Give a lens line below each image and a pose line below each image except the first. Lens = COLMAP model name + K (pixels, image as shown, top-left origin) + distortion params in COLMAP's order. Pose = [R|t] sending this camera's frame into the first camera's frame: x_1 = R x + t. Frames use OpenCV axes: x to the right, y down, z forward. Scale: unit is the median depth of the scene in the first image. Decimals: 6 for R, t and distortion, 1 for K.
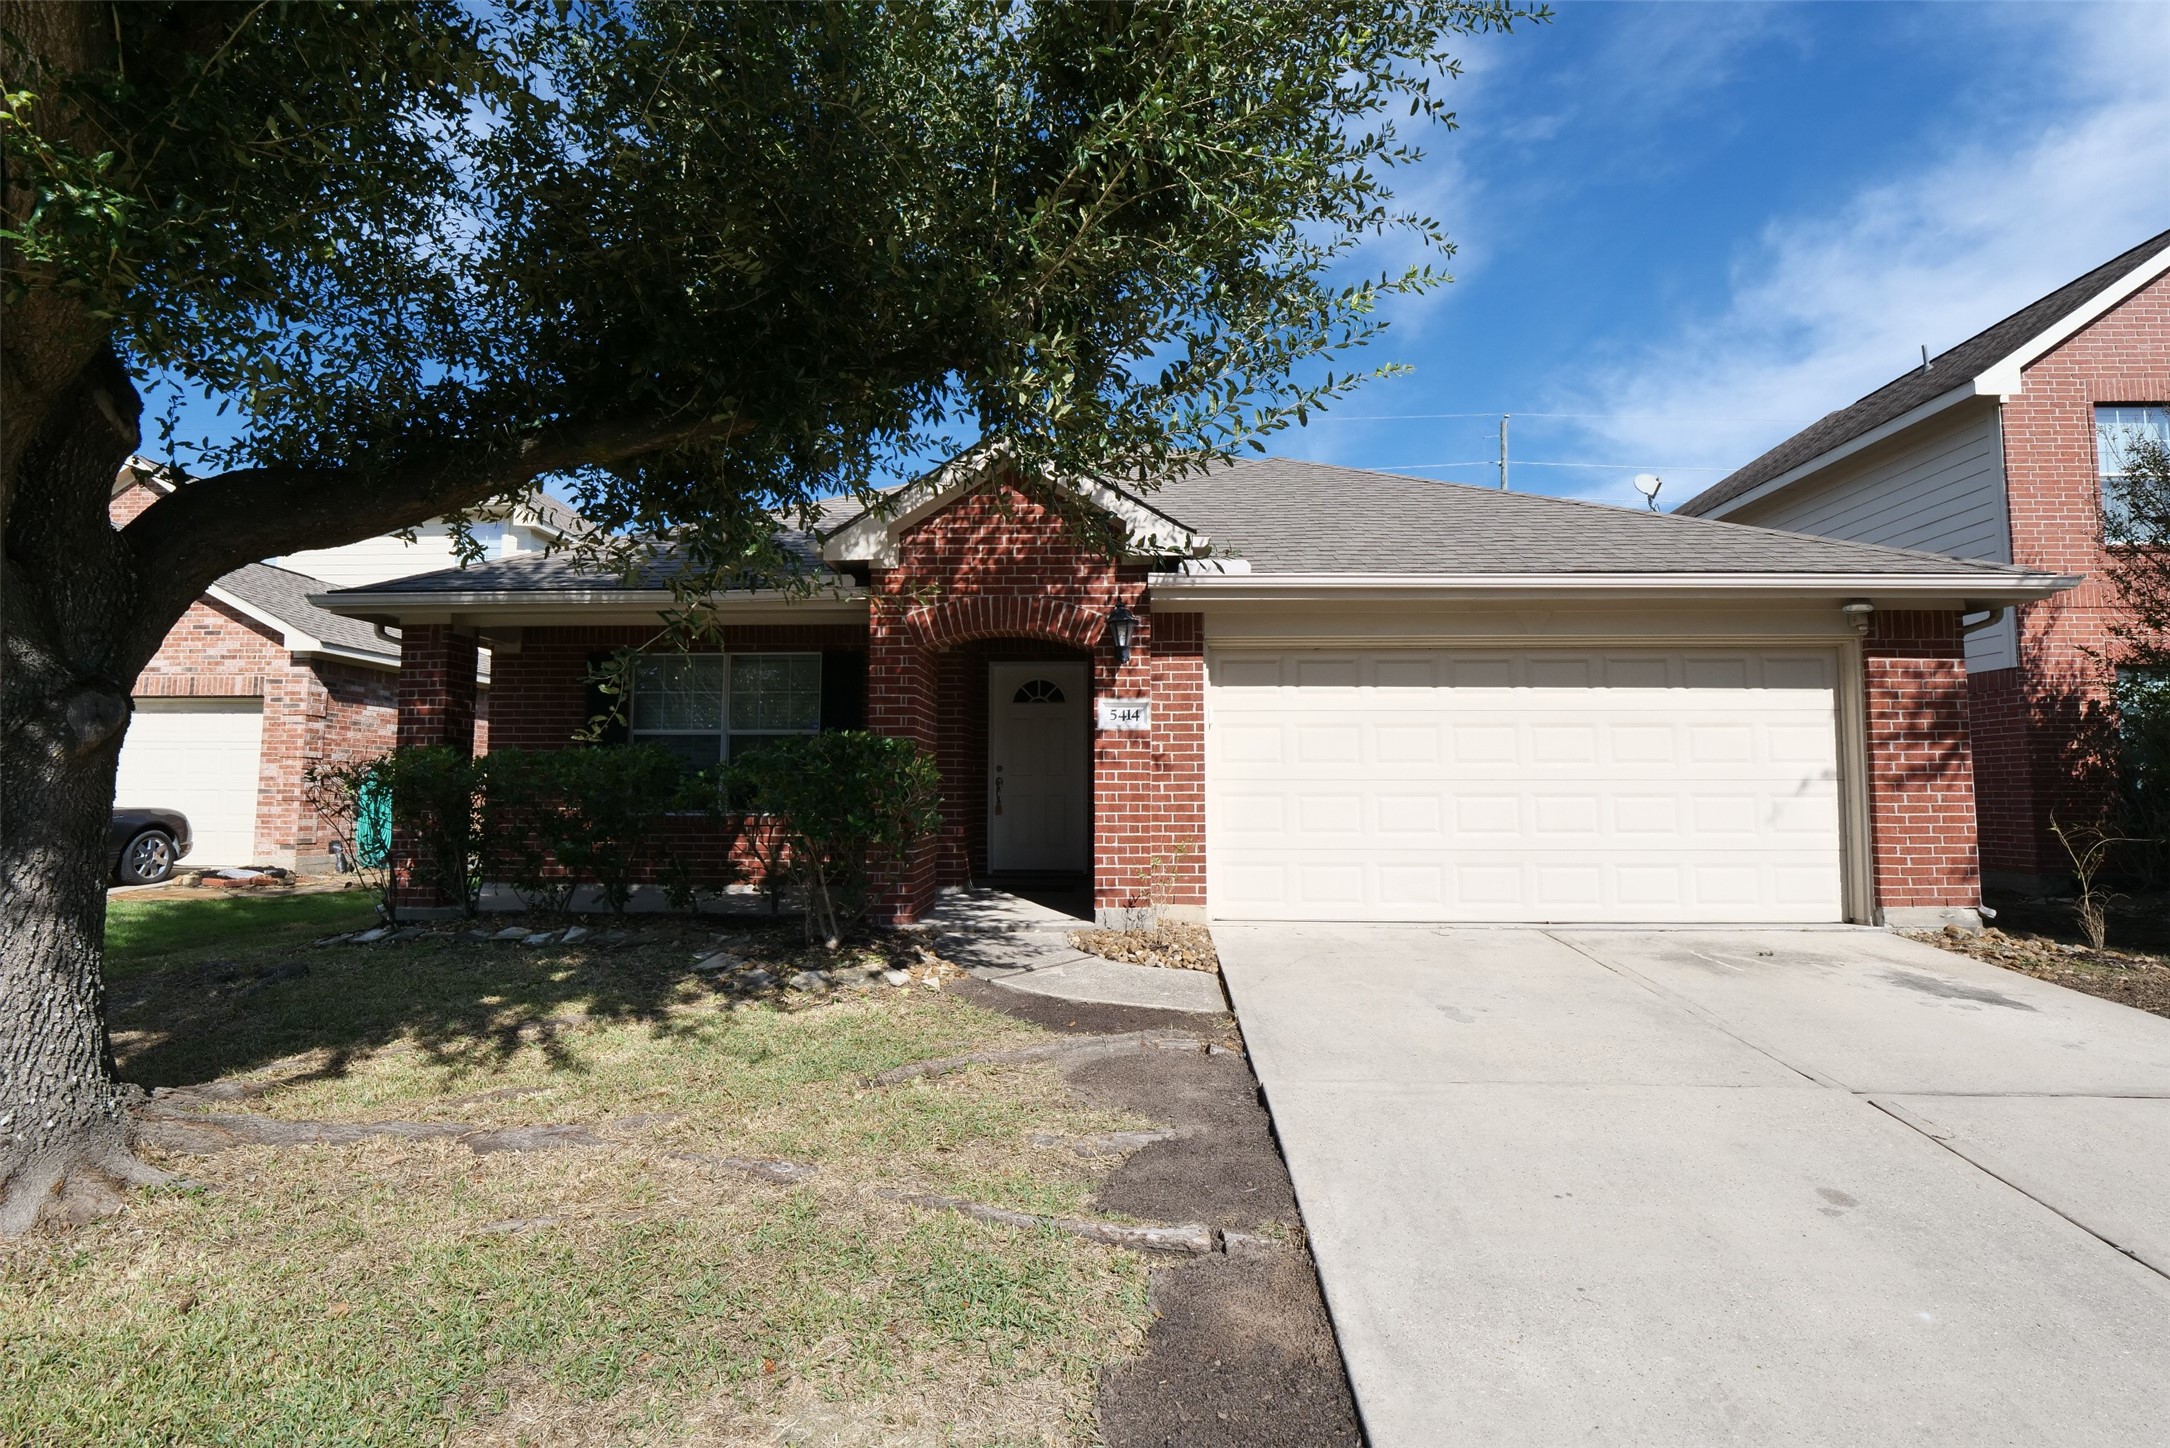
lens RADIAL K [[1054.6, 0, 1084.9], [0, 1054.6, 710.0], [0, 0, 1]] dist [-0.006064, -0.003407]
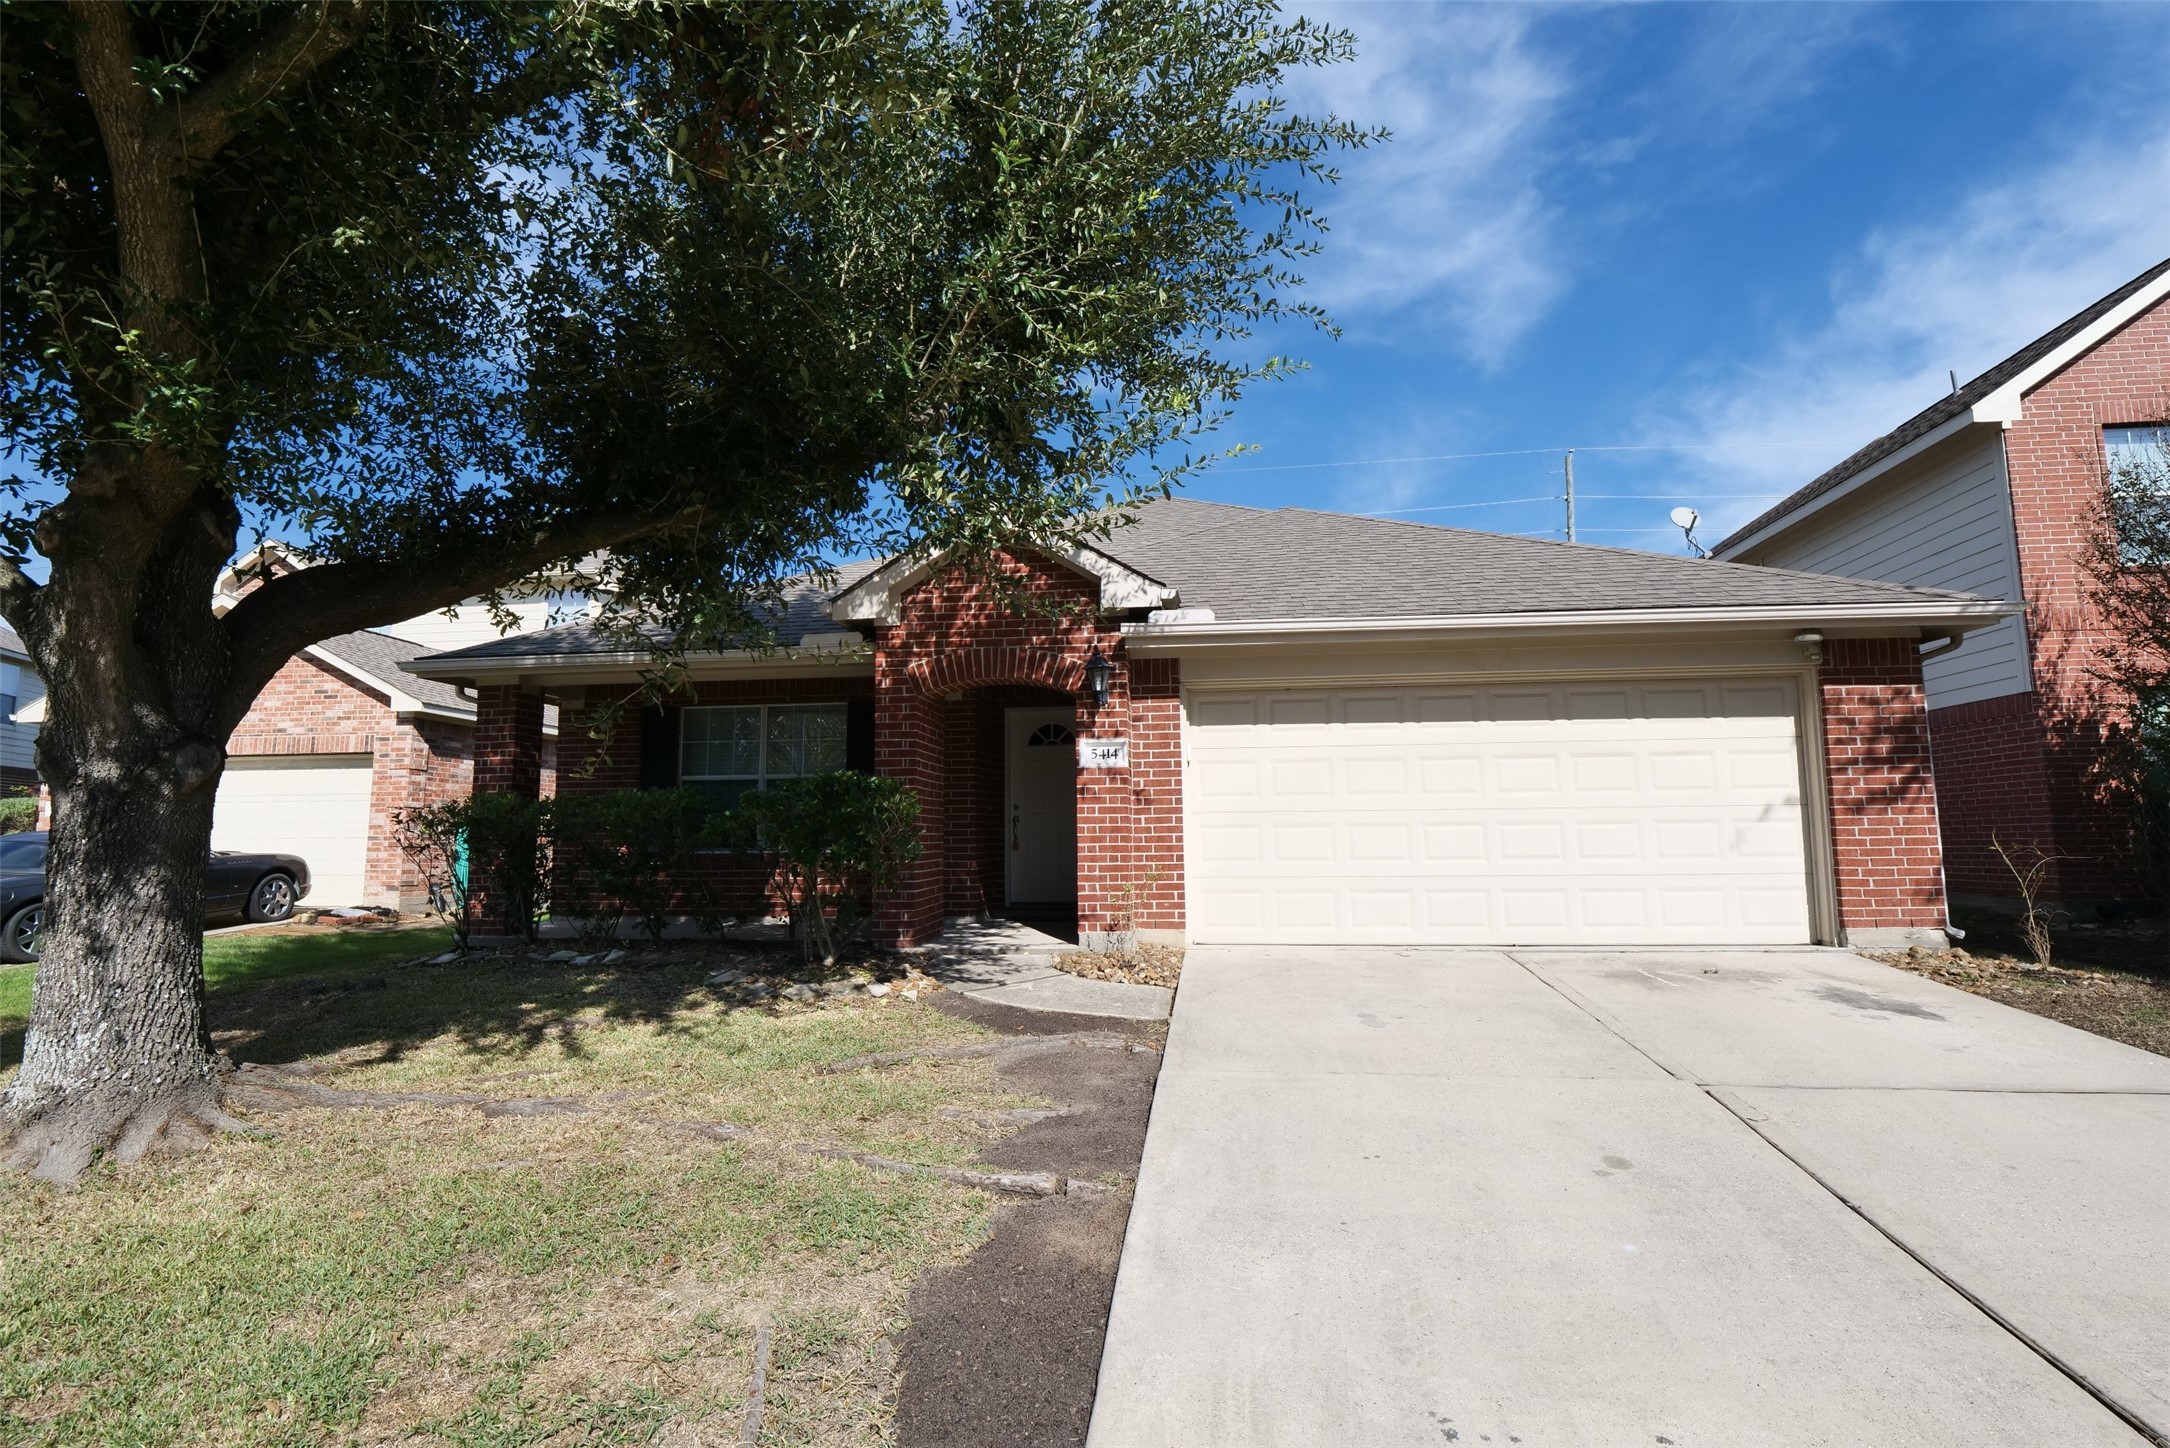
lens RADIAL K [[1054.6, 0, 1085.6], [0, 1054.6, 717.4], [0, 0, 1]] dist [-0.006064, -0.003407]
pose [[0.996580, -0.020114, -0.080148, 0.108573], [0.017279, 0.999206, -0.035909, 0.006237], [0.080807, 0.034401, 0.996136, -0.087102]]
